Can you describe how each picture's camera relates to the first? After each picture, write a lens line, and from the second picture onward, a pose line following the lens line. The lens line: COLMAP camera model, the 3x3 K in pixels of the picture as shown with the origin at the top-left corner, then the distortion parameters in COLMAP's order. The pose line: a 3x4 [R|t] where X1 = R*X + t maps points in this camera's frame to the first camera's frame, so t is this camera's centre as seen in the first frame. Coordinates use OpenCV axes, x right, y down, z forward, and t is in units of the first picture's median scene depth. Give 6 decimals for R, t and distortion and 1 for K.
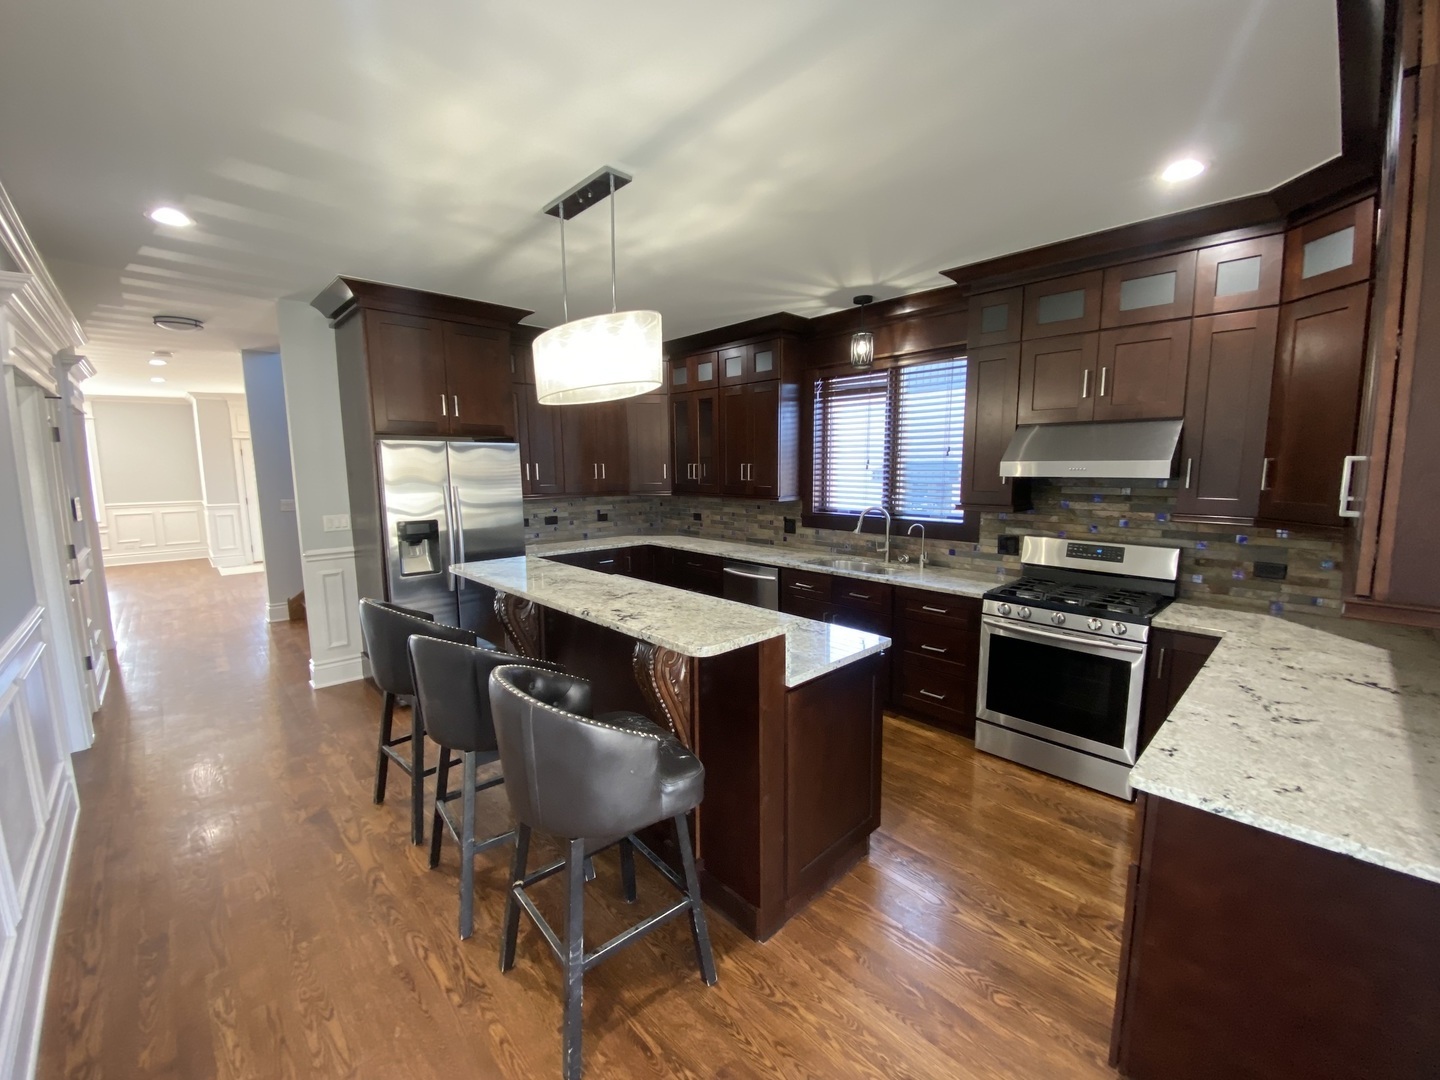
lens RADIAL K [[586.6, 0, 720.0], [0, 586.6, 540.0], [0, 0, 1]] dist [0.019620, 0.000006]
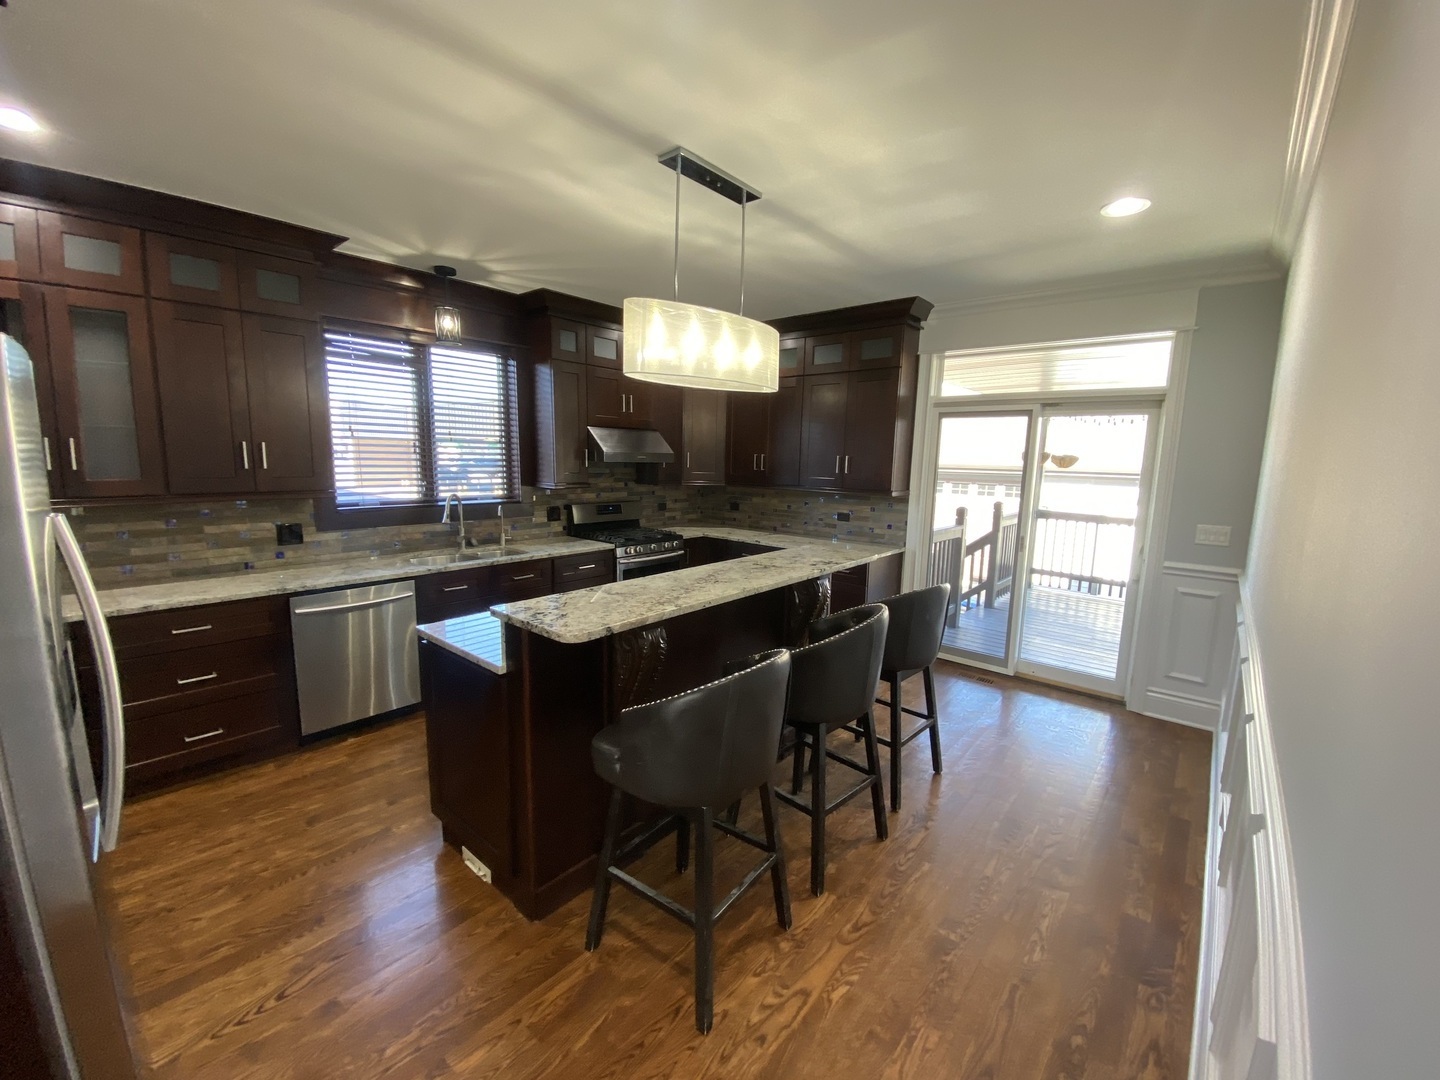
lens RADIAL K [[586.6, 0, 720.0], [0, 586.6, 540.0], [0, 0, 1]] dist [0.019620, 0.000006]
pose [[-0.095739, -0.147126, 0.984474, -0.856964], [0.104196, 0.982102, 0.156904, -0.102464], [-0.989938, 0.117600, -0.078696, 0.765075]]
